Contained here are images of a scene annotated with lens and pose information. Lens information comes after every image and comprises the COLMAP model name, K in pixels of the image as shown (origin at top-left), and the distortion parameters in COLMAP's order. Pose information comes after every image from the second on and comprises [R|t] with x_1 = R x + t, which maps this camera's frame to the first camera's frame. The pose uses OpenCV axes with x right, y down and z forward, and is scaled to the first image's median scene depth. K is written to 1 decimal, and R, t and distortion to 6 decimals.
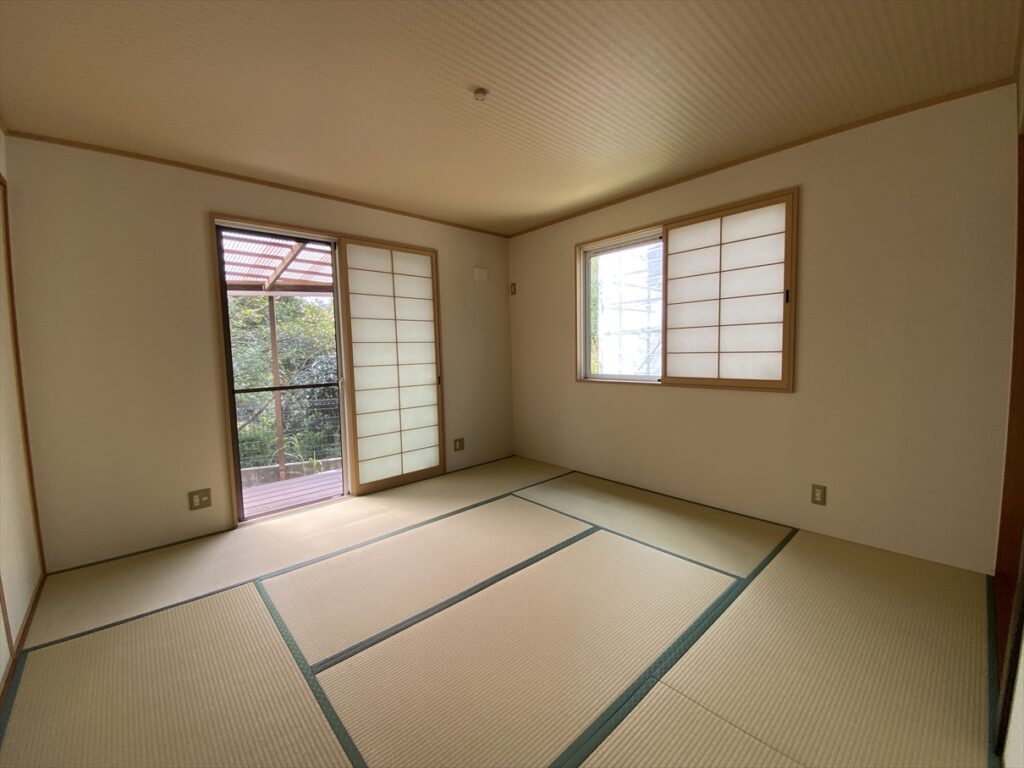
lens RADIAL K [[421.2, 0, 508.3], [0, 421.2, 385.1], [0, 0, 1]] dist [0.001024, -0.001909]
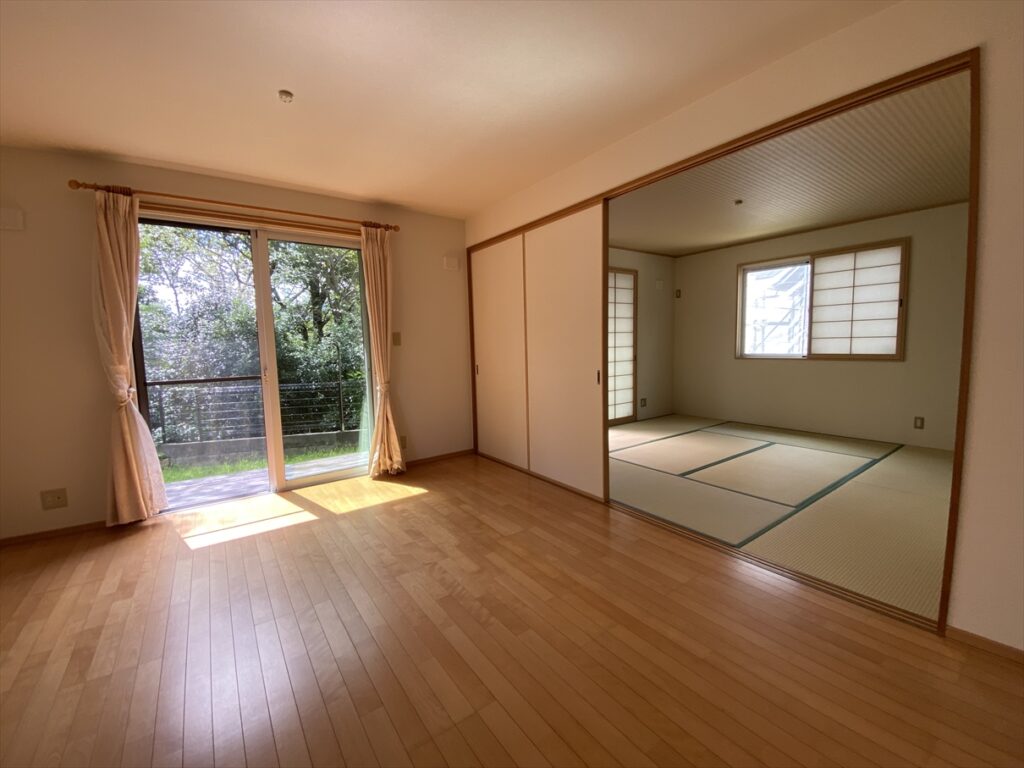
lens RADIAL K [[421.2, 0, 514.9], [0, 421.2, 383.8], [0, 0, 1]] dist [0.001024, -0.001909]
pose [[0.994819, 0.008966, -0.101267, -0.583519], [-0.007214, 0.999818, 0.017646, 0.076108], [0.101407, -0.016824, 0.994703, -0.693464]]
